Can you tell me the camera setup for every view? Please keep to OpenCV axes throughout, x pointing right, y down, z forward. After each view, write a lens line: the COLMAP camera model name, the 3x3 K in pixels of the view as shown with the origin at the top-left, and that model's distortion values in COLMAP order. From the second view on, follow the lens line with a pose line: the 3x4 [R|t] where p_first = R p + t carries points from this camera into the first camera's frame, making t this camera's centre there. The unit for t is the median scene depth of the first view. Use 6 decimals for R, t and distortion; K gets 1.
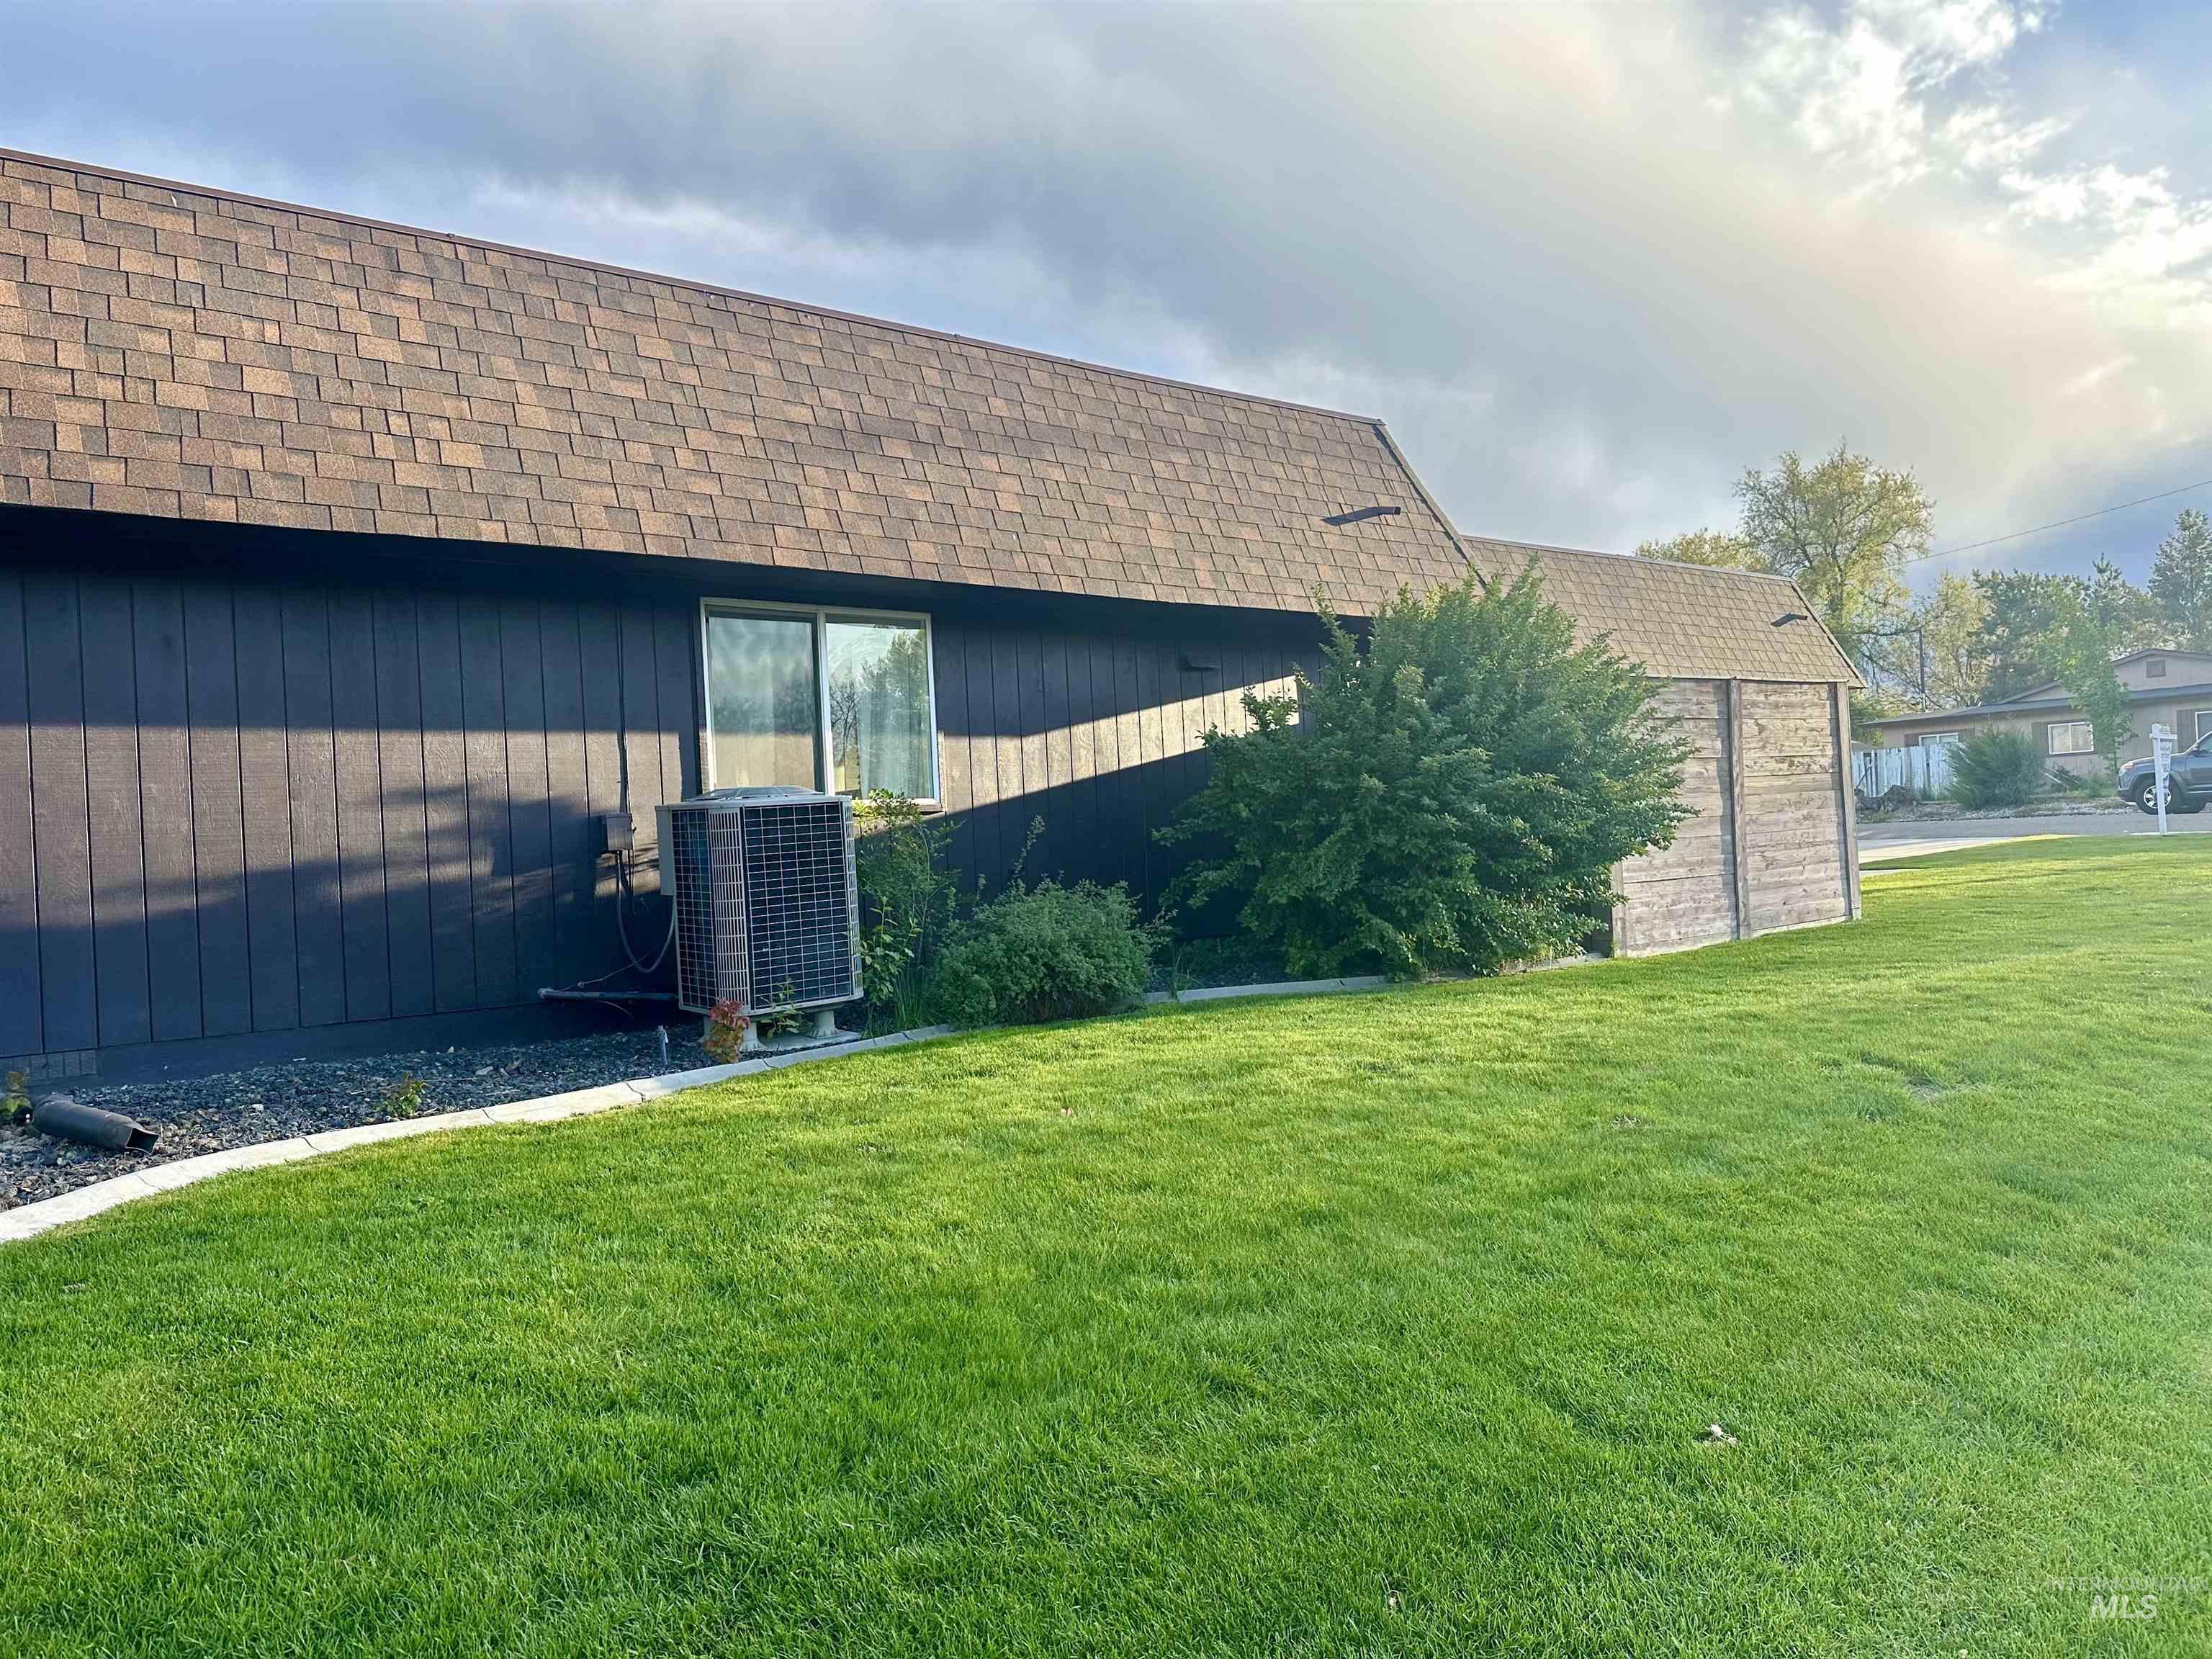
lens RADIAL K [[1592.3, 0, 1107.1], [0, 1592.3, 857.6], [0, 0, 1]] dist [0.004238, -0.001991]
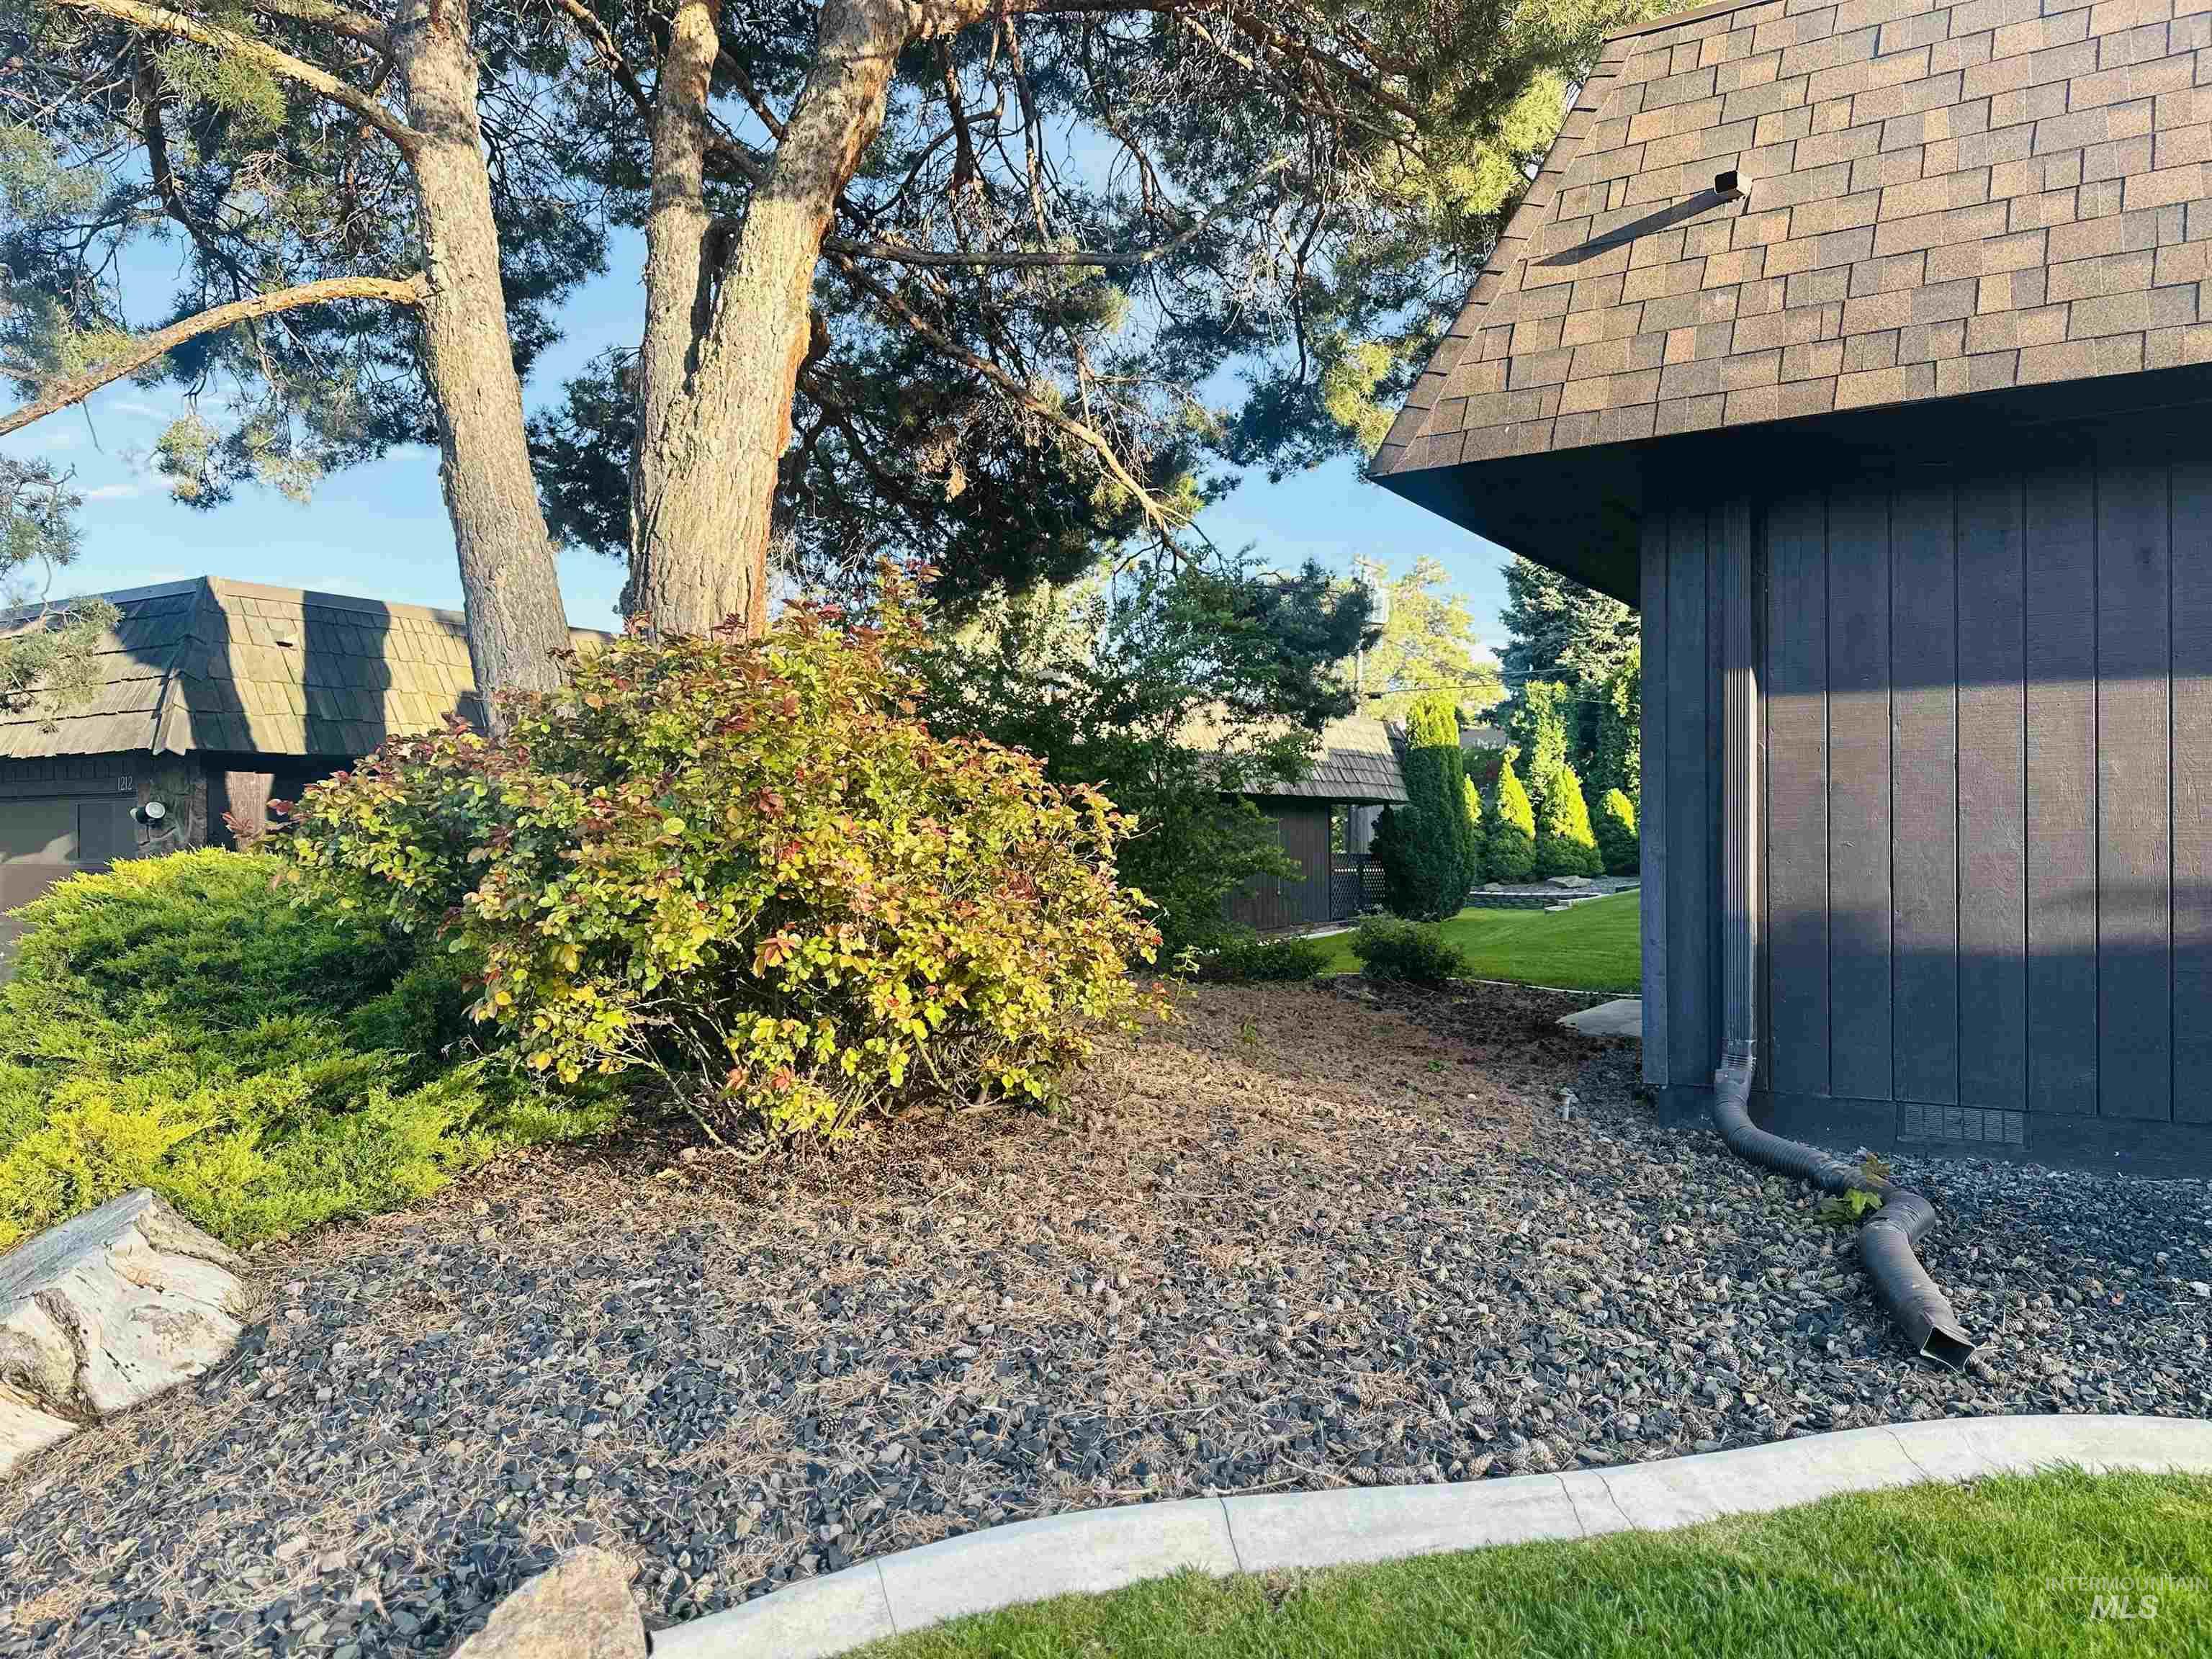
lens RADIAL K [[1592.3, 0, 1107.1], [0, 1592.3, 857.6], [0, 0, 1]] dist [0.004238, -0.001991]
pose [[0.361577, 0.053039, -0.930833, -0.098453], [-0.011960, 0.998562, 0.052252, -0.036273], [0.932266, -0.007760, 0.361691, 0.339377]]
